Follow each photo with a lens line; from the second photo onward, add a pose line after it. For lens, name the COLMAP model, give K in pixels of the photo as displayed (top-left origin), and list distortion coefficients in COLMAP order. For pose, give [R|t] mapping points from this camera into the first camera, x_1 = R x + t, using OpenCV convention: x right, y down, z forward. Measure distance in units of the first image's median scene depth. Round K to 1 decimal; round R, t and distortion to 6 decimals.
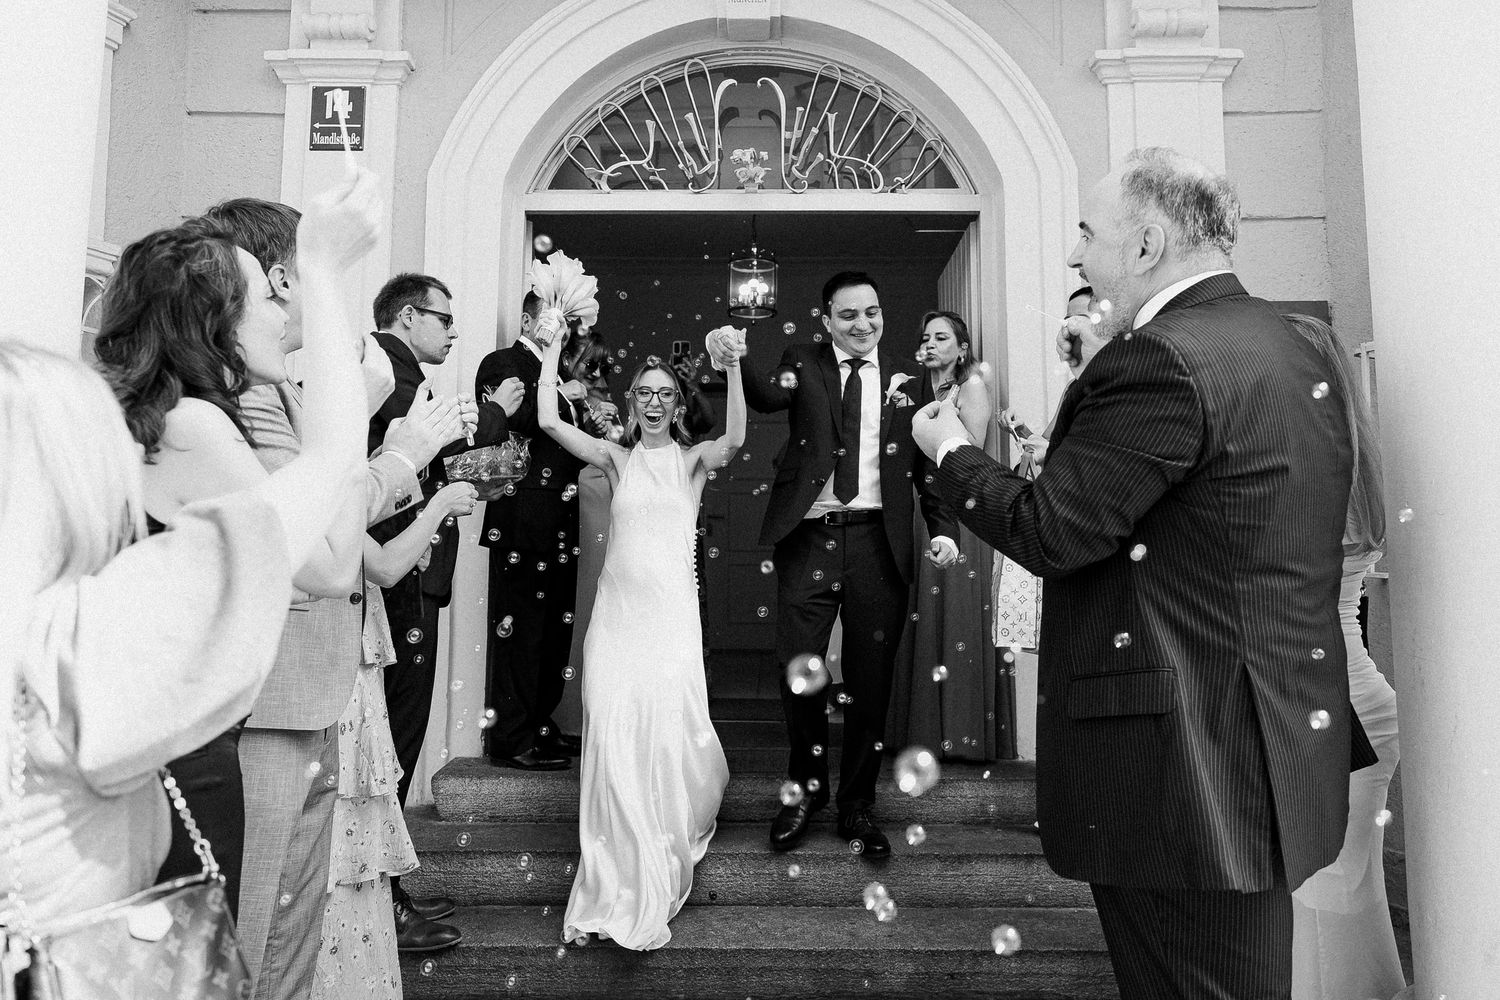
lens RADIAL K [[1003.5, 0, 733.7], [0, 1003.5, 502.7], [0, 0, 1]] dist [0.024443, 0.004053]
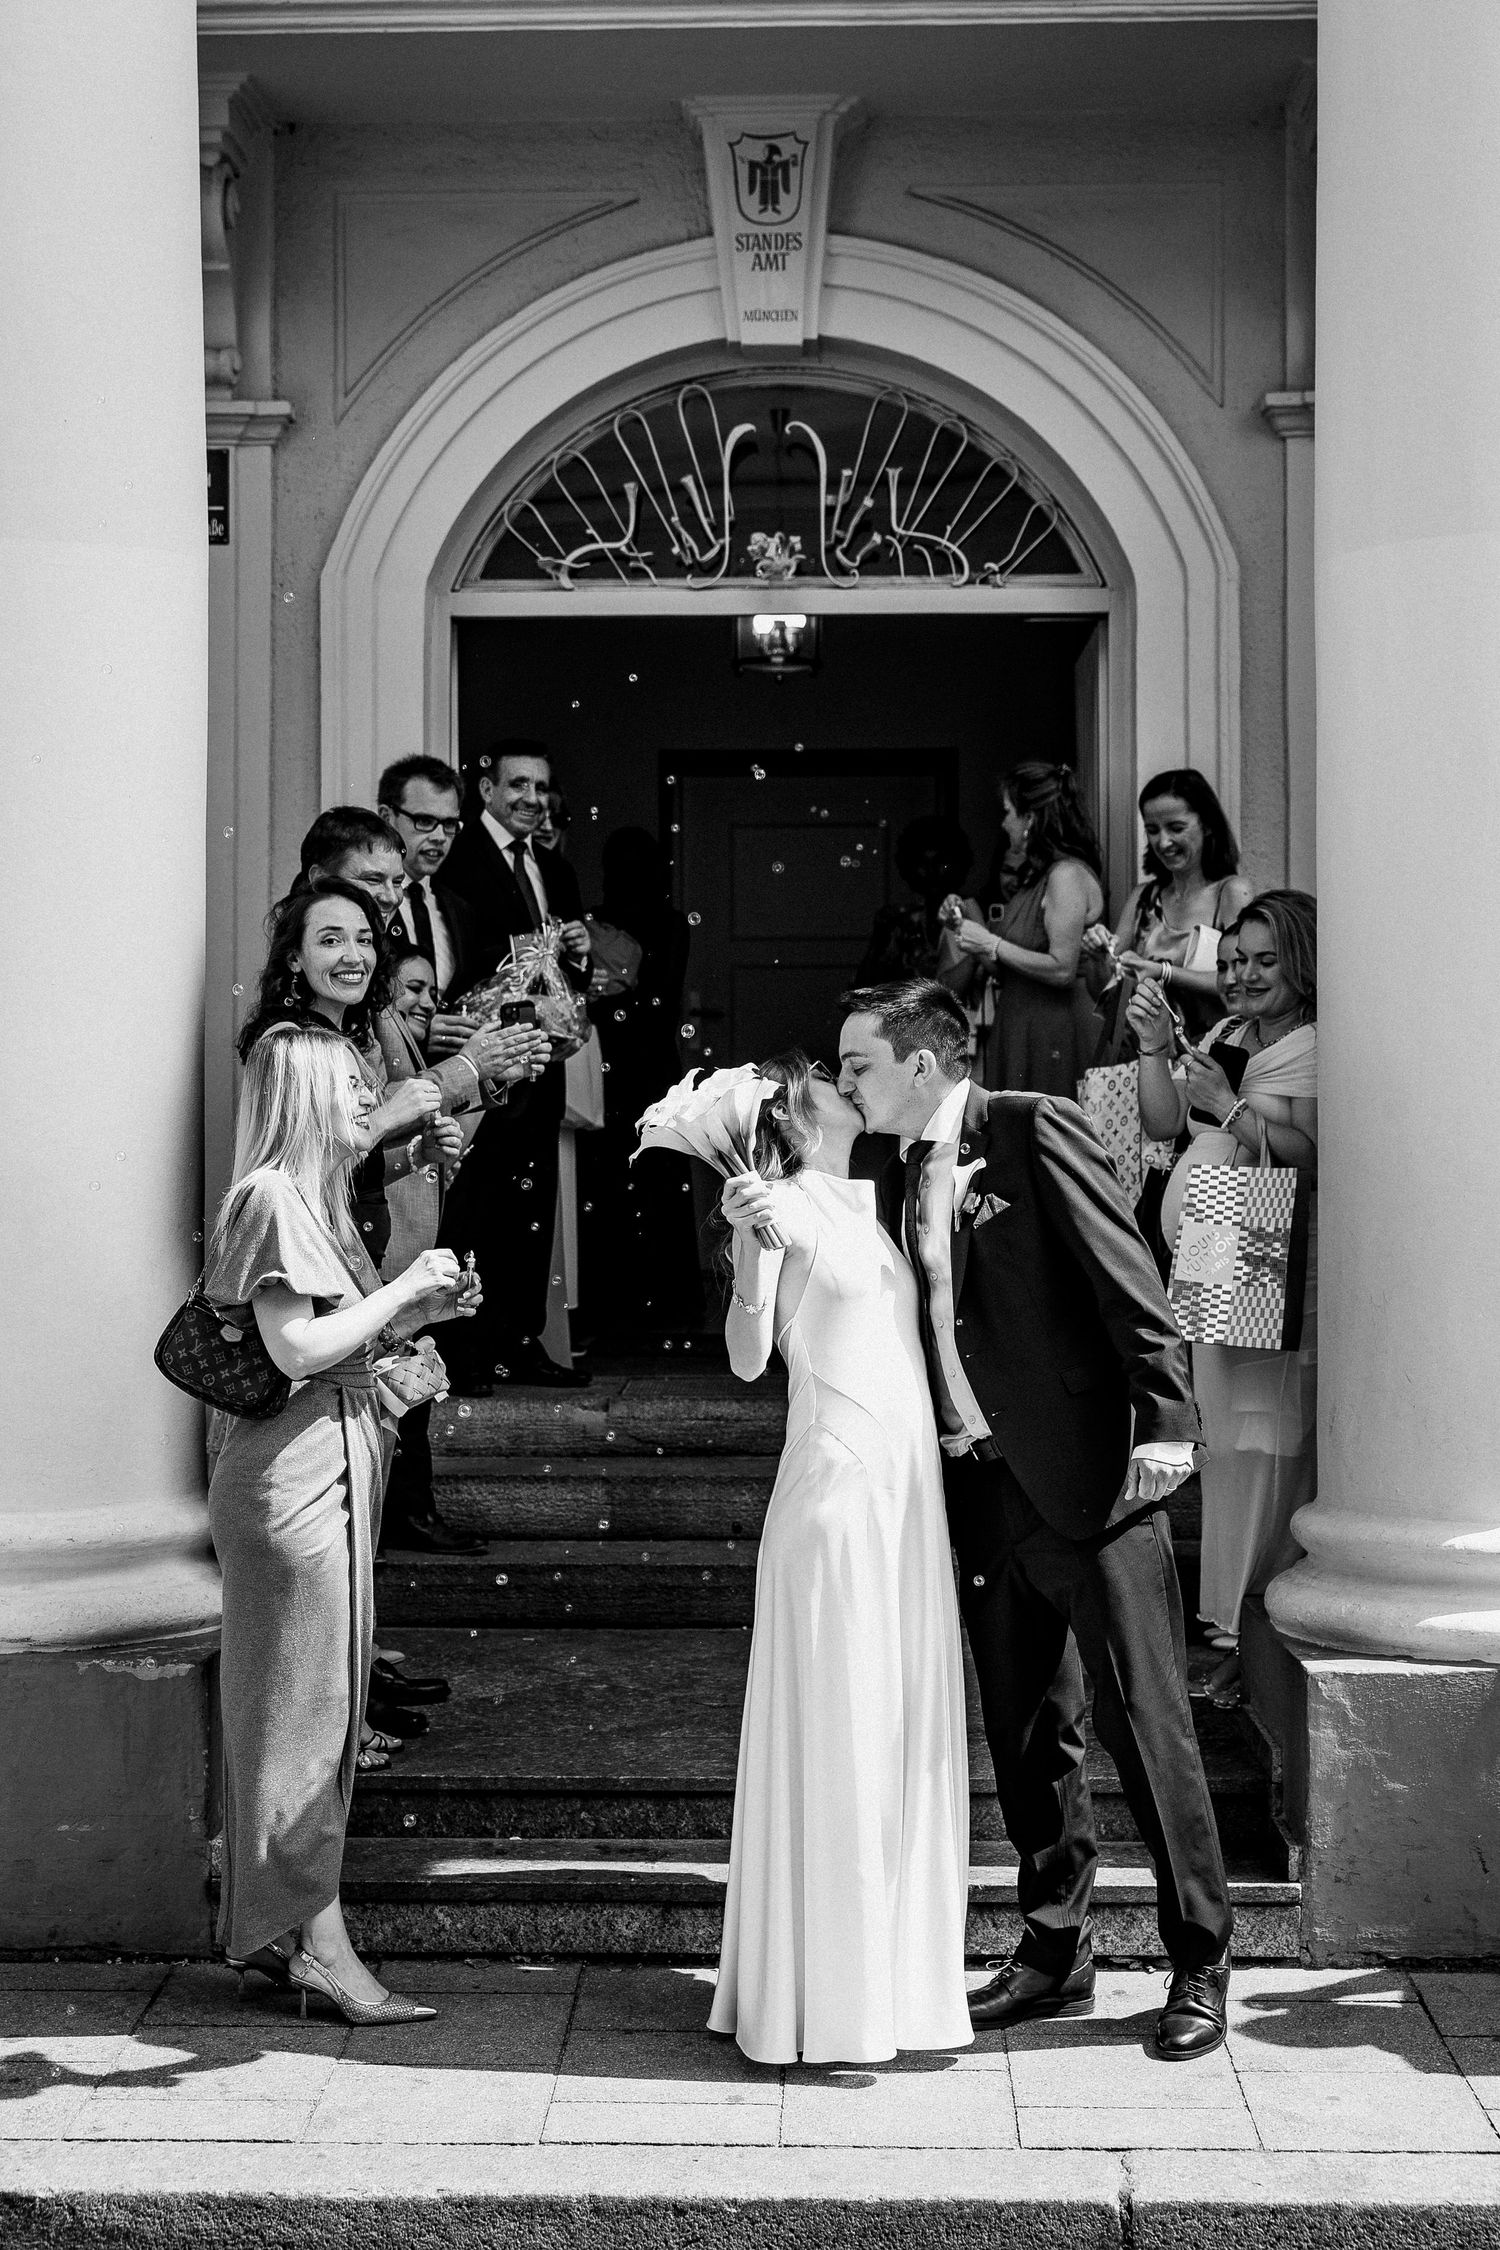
lens RADIAL K [[3042.9, 0, 681.6], [0, 3042.9, 1161.0], [0, 0, 1]] dist [0.028197, 0.000000]
pose [[0.999827, -0.005460, -0.017781, -0.013107], [0.007133, 0.995411, 0.095429, -0.115649], [0.017179, -0.095539, 0.995277, -1.119656]]
